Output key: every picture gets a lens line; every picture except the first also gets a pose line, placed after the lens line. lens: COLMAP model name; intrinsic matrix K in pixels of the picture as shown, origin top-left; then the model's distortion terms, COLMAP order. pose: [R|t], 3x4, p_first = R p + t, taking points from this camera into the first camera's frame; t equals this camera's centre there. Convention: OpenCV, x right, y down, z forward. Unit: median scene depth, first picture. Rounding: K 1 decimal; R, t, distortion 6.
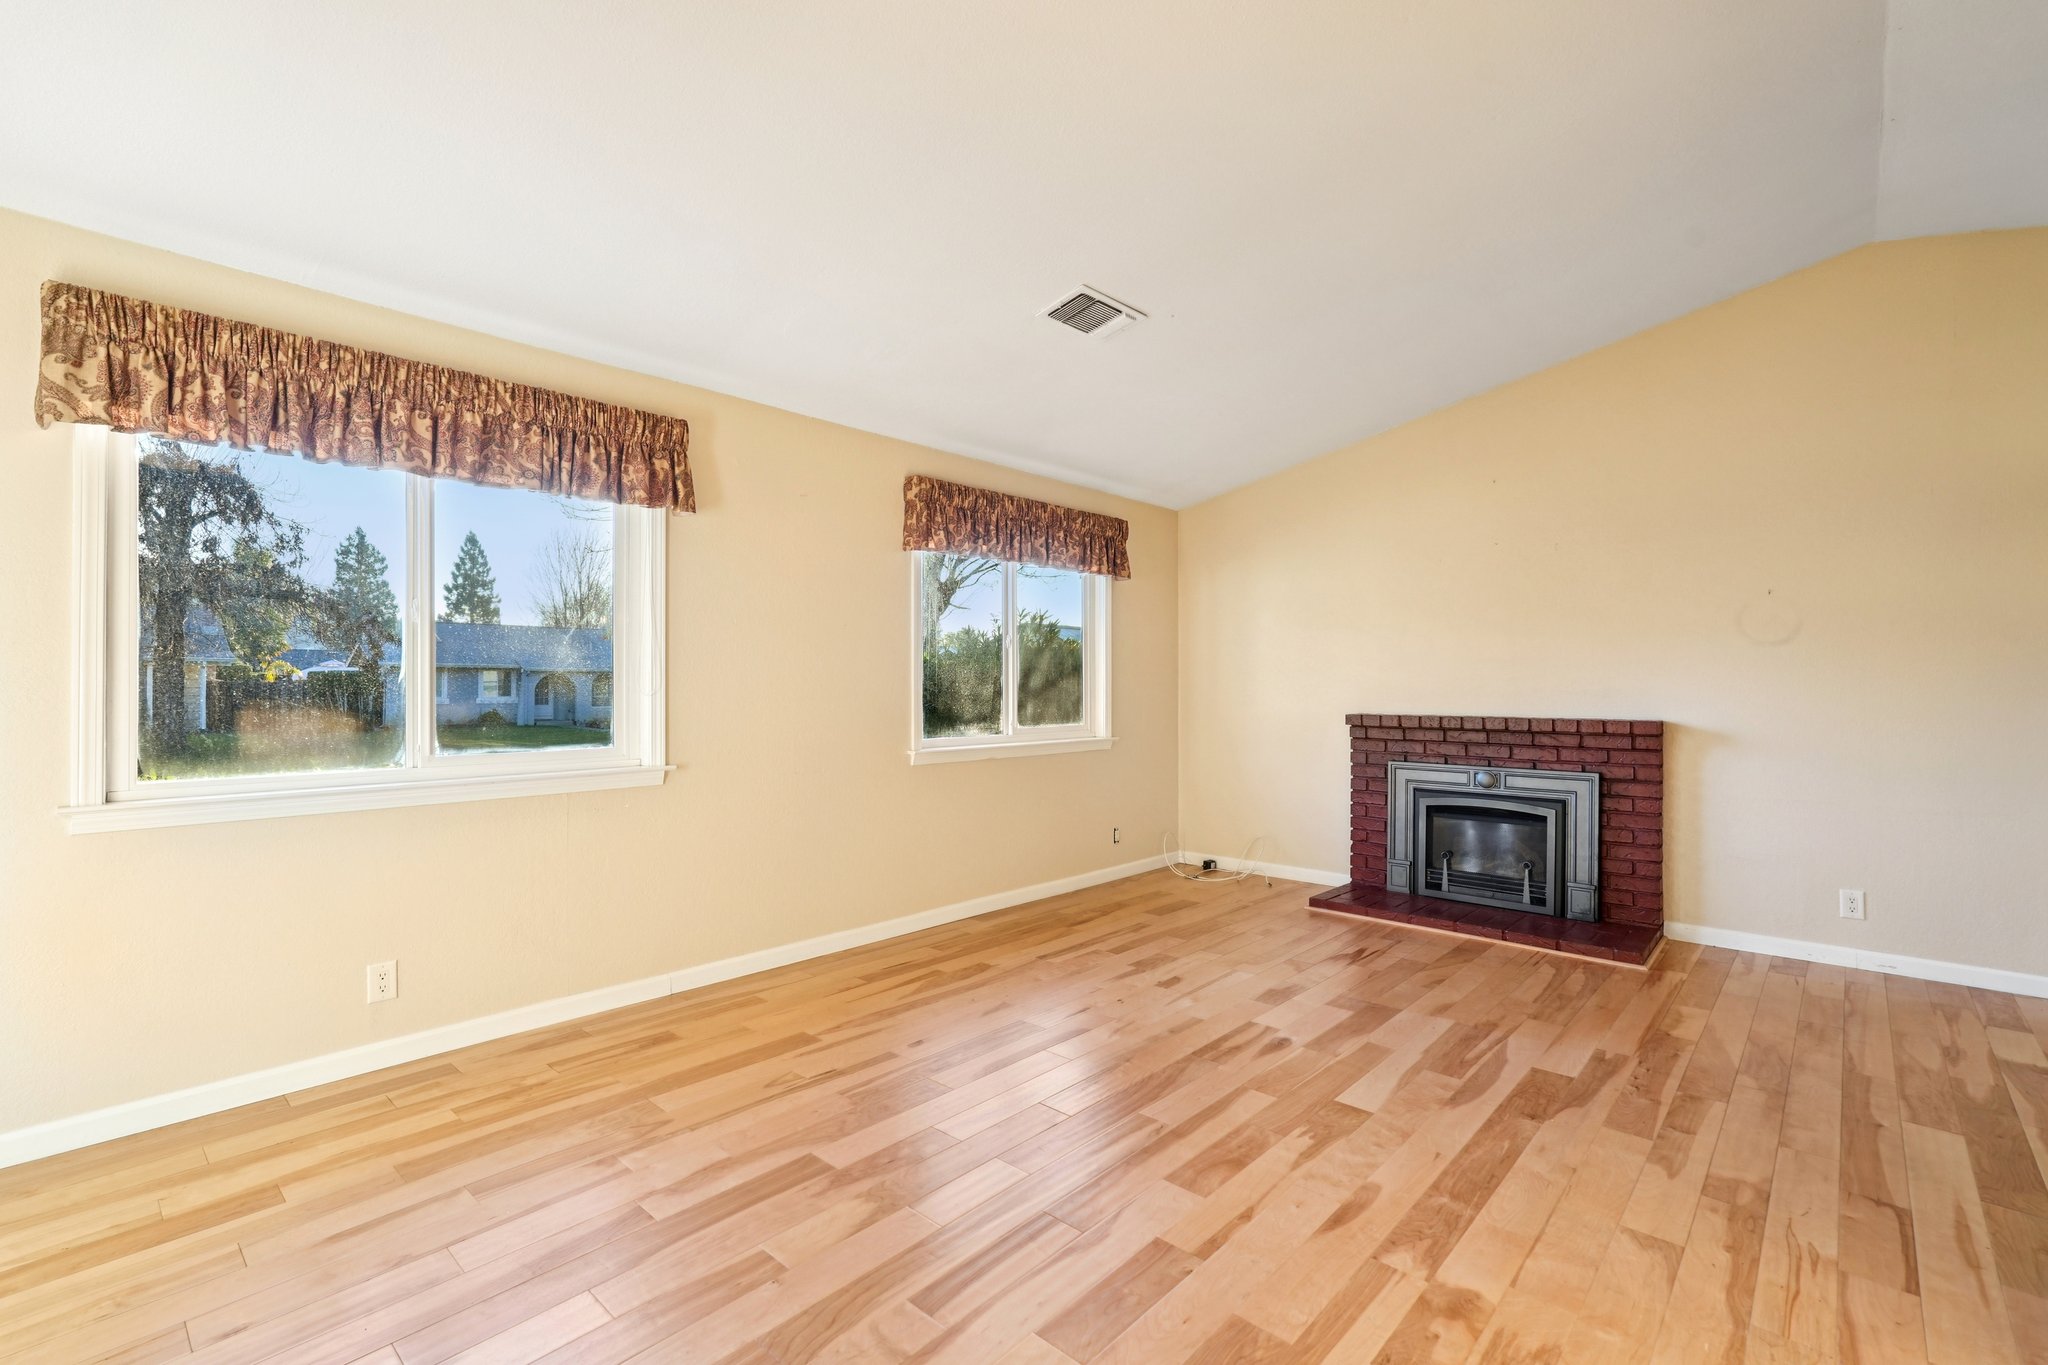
lens RADIAL K [[903.6, 0, 1038.2], [0, 903.6, 682.3], [0, 0, 1]] dist [-0.011349, 0.004919]
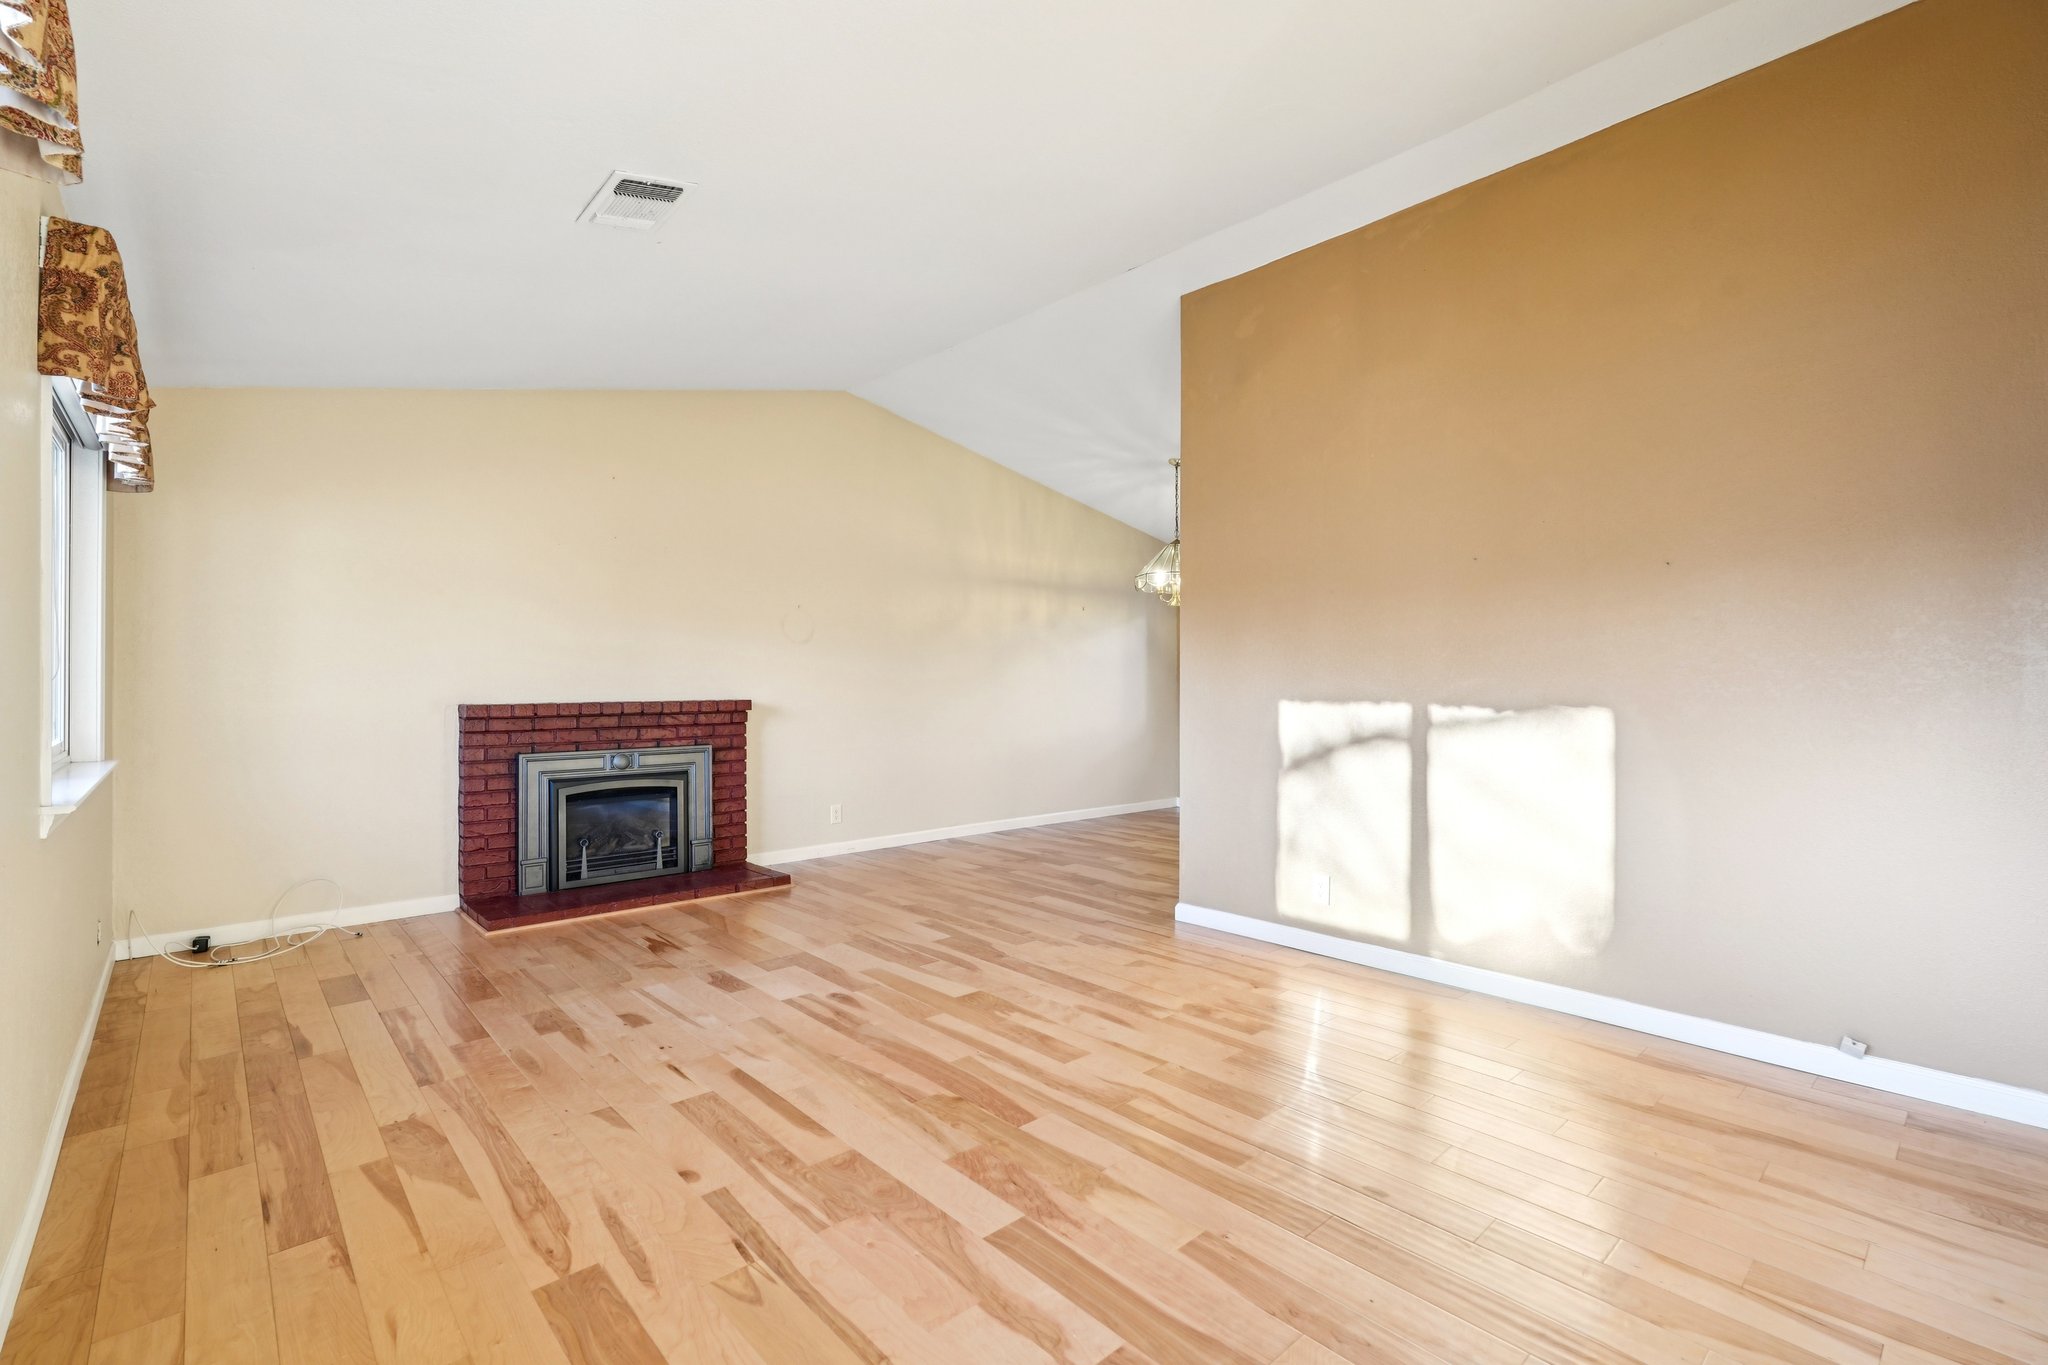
lens RADIAL K [[903.6, 0, 1037.8], [0, 903.6, 683.1], [0, 0, 1]] dist [-0.011349, 0.004919]
pose [[0.106967, -0.009682, 0.994215, -0.542299], [-0.002878, 0.999945, 0.010048, 0.005252], [-0.994258, -0.003936, 0.106934, 0.444443]]
